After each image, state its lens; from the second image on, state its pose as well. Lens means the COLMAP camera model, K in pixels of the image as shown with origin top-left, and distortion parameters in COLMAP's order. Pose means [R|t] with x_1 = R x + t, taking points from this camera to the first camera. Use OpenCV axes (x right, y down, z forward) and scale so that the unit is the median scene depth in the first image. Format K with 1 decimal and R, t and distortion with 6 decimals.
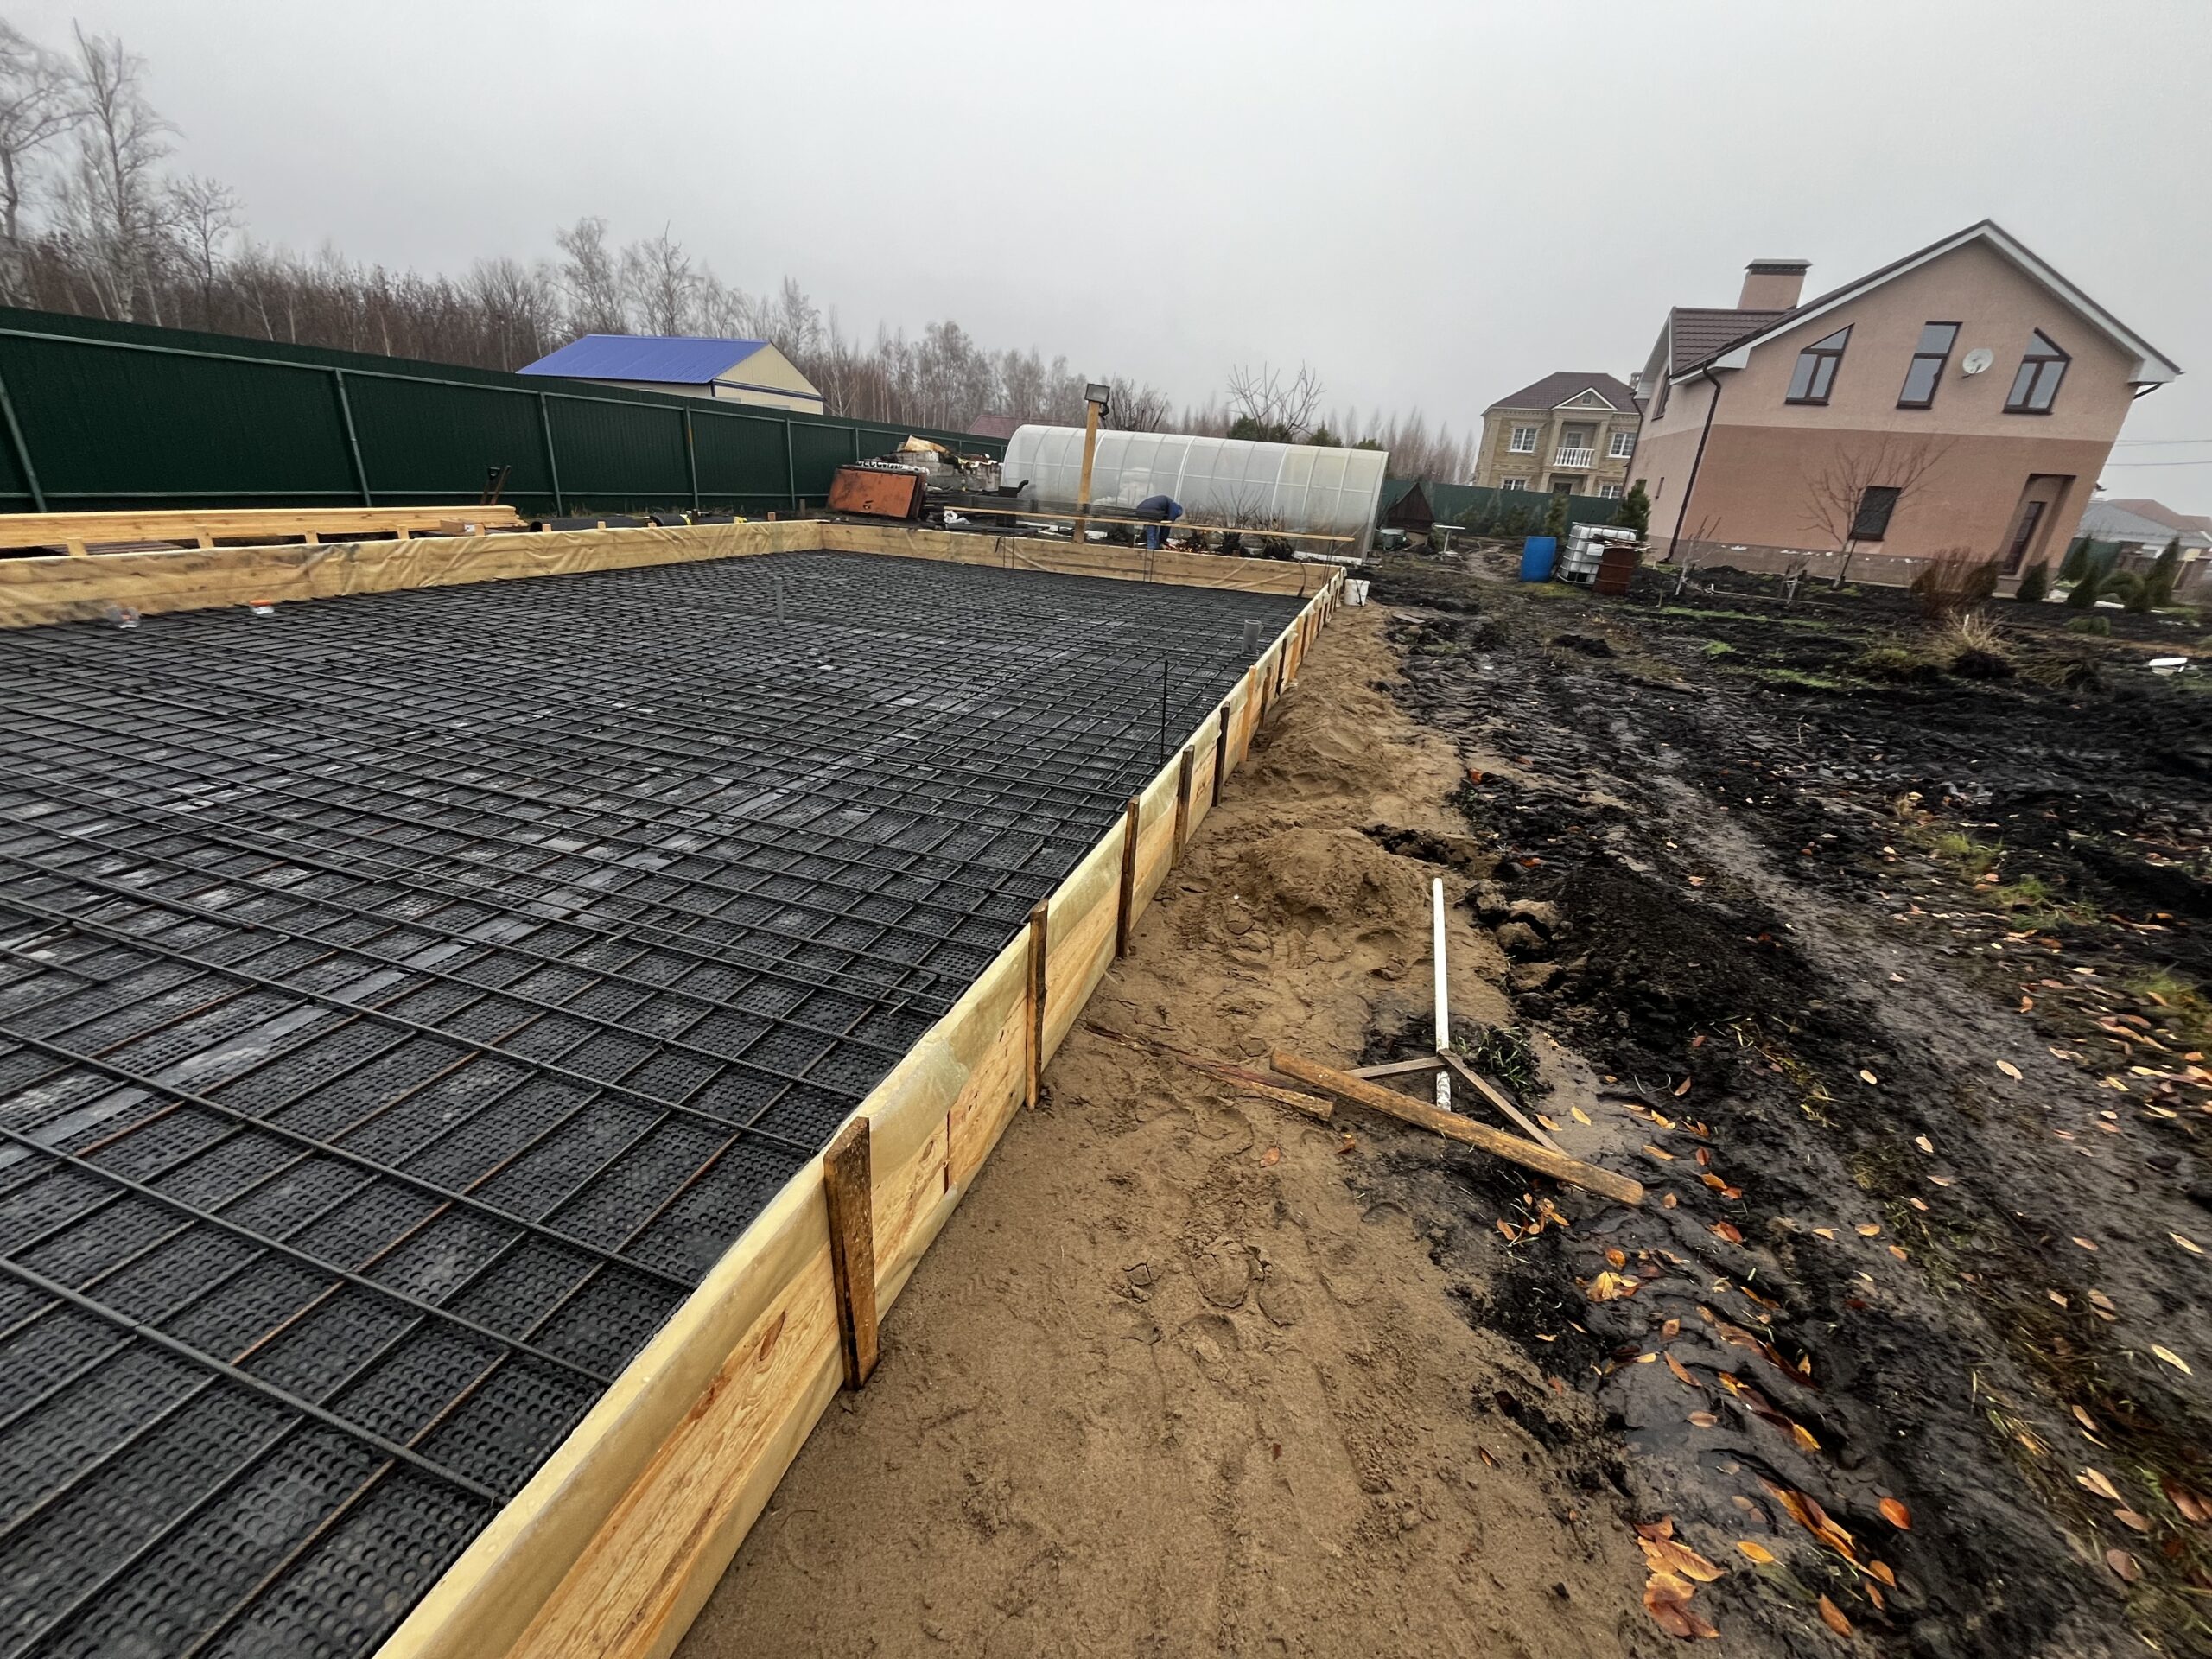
lens RADIAL K [[892.7, 0, 1107.6], [0, 892.7, 822.5], [0, 0, 1]] dist [-0.002664, -0.000801]
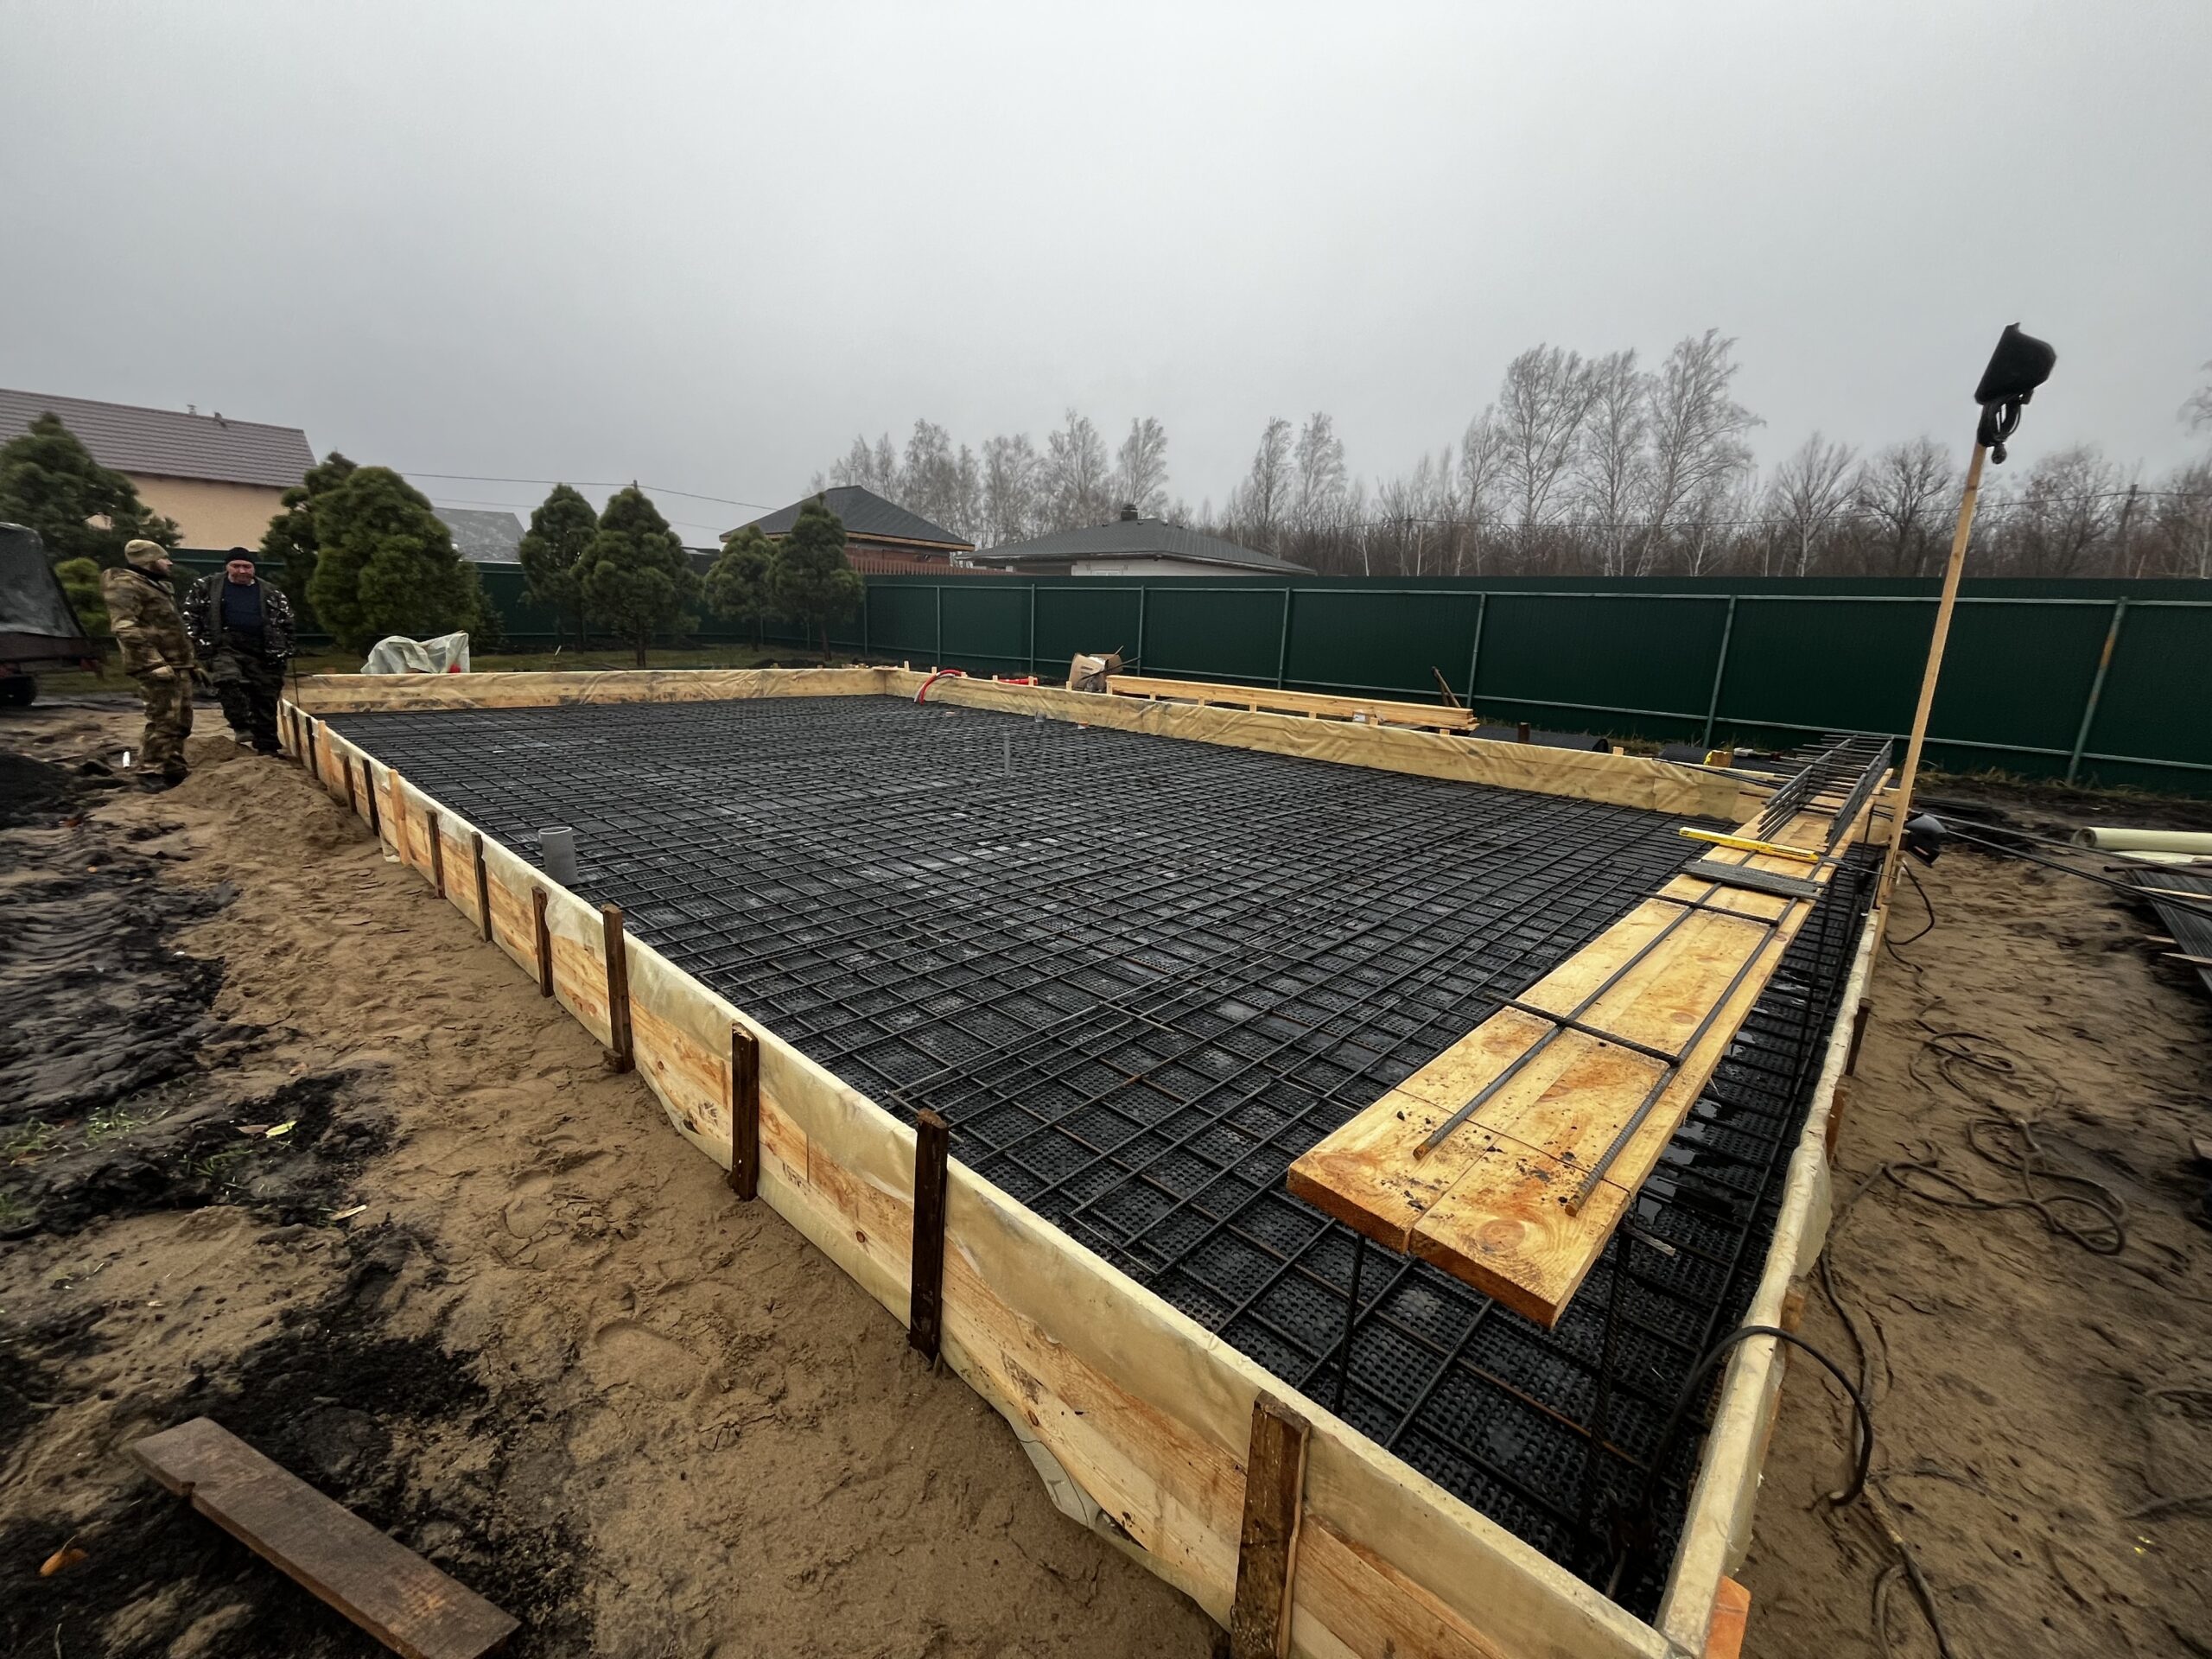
lens RADIAL K [[892.7, 0, 1107.6], [0, 892.7, 822.5], [0, 0, 1]] dist [-0.002664, -0.000801]
pose [[-0.419379, 0.124186, -0.899277, 1.418154], [-0.393974, 0.867555, 0.303535, -1.479658], [0.817867, 0.481588, -0.314909, 3.981297]]
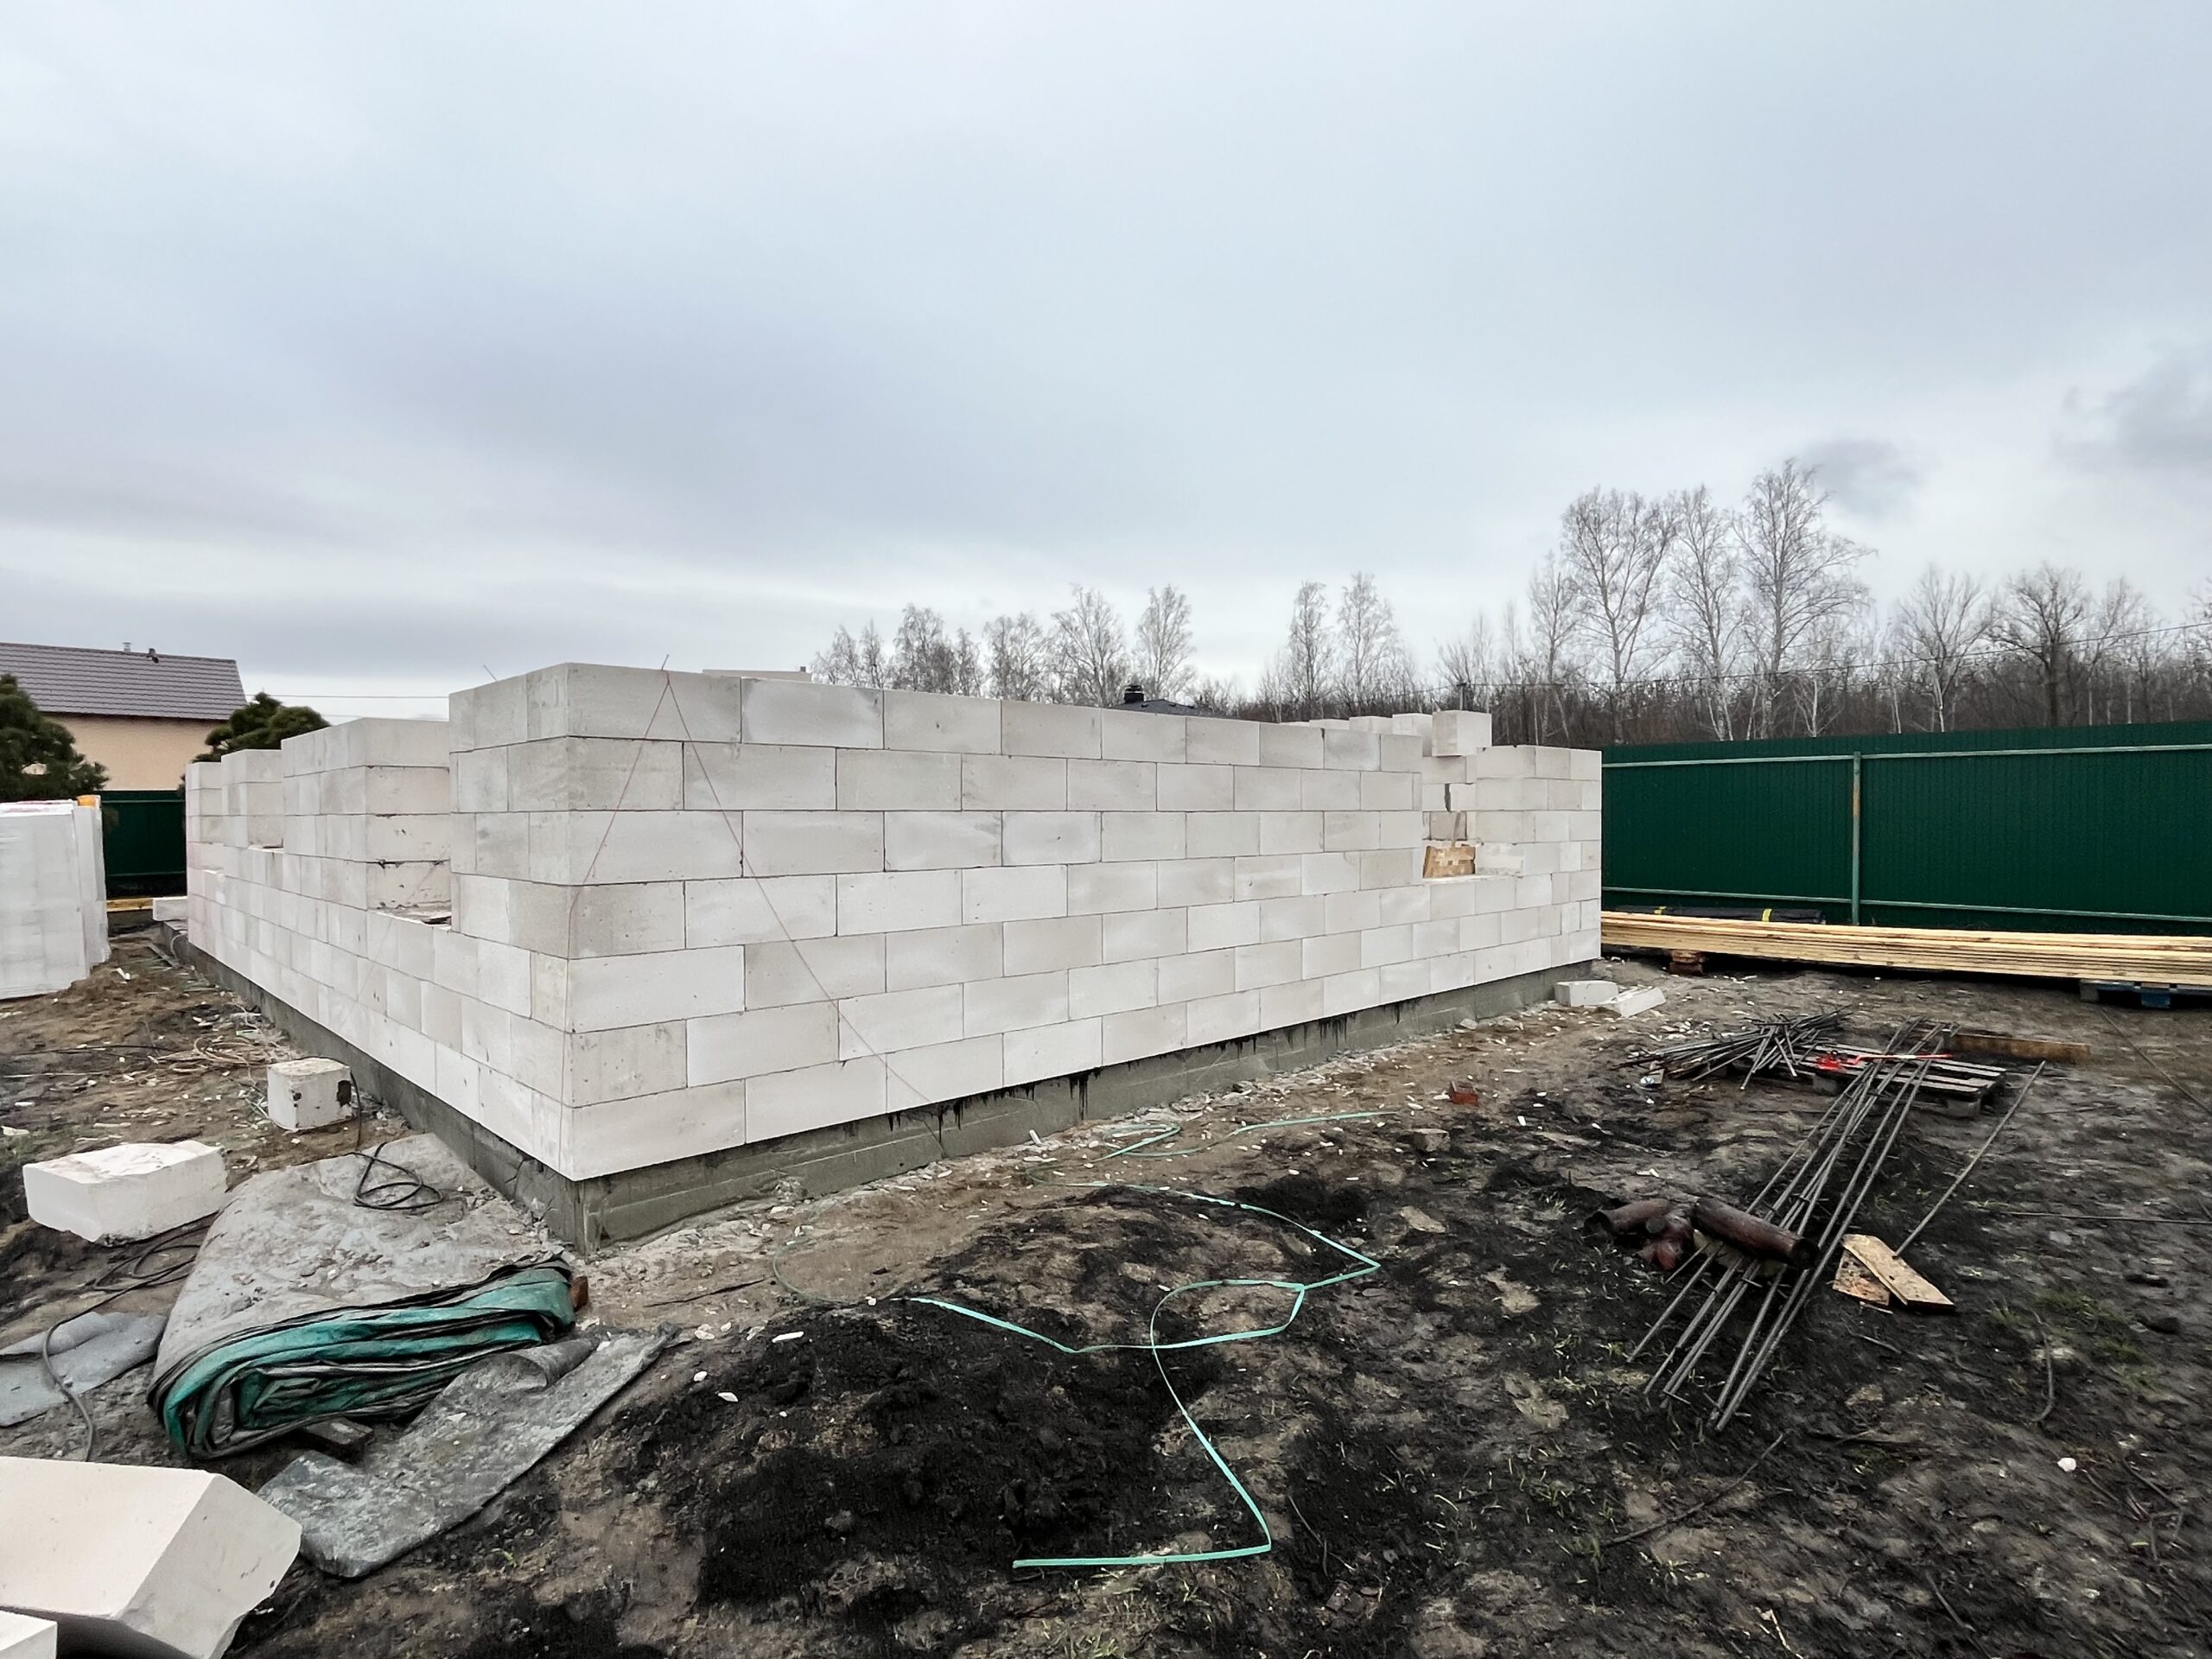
lens RADIAL K [[1143.5, 0, 1104.3], [0, 1143.5, 819.1], [0, 0, 1]] dist [0.002279, 0.000130]
pose [[-0.473060, -0.055194, -0.879300, 1.513434], [-0.344265, 0.930268, 0.126820, -1.551888], [0.810984, 0.362706, -0.459074, 4.178469]]
